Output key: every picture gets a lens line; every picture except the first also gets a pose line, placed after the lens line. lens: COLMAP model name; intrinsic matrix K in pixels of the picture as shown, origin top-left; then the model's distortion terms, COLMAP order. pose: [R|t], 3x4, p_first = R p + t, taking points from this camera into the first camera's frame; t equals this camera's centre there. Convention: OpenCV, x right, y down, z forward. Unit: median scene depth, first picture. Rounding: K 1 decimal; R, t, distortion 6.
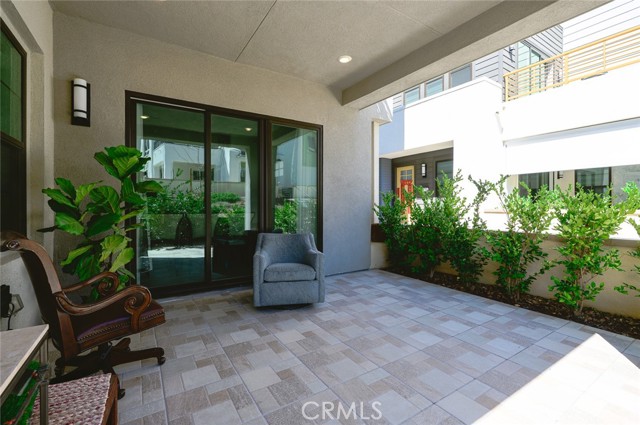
lens RADIAL K [[286.7, 0, 320.9], [0, 286.7, 207.6], [0, 0, 1]] dist [0.001924, 0.001049]
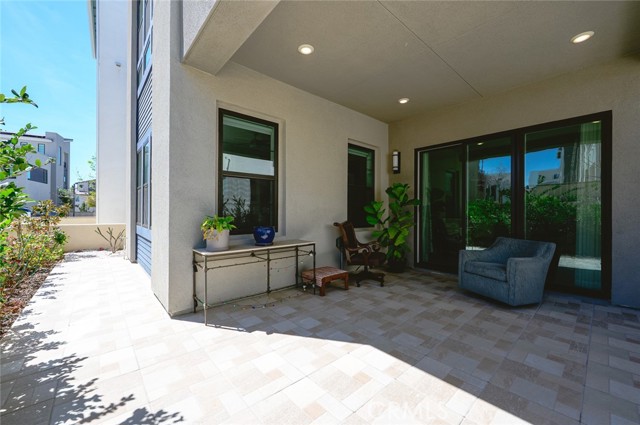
lens RADIAL K [[253.1, 0, 317.3], [0, 253.1, 213.4], [0, 0, 1]] dist [0.002359, 0.000351]
pose [[0.151638, 0.008623, -0.988398, 0.912050], [-0.002994, 0.999961, 0.008265, -0.014204], [0.988432, 0.001706, 0.151658, 0.167095]]
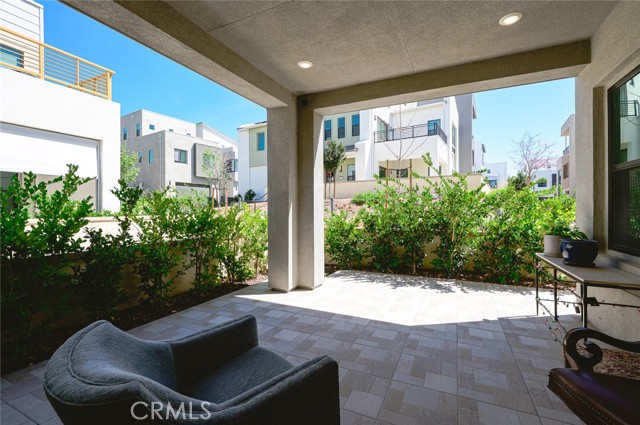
lens RADIAL K [[286.7, 0, 315.7], [0, 286.7, 211.1], [0, 0, 1]] dist [0.001924, 0.001049]
pose [[-0.519883, -0.005879, 0.854217, -0.604362], [0.002559, 0.999961, 0.008439, -0.048240], [-0.854233, 0.006574, -0.519848, 1.331077]]
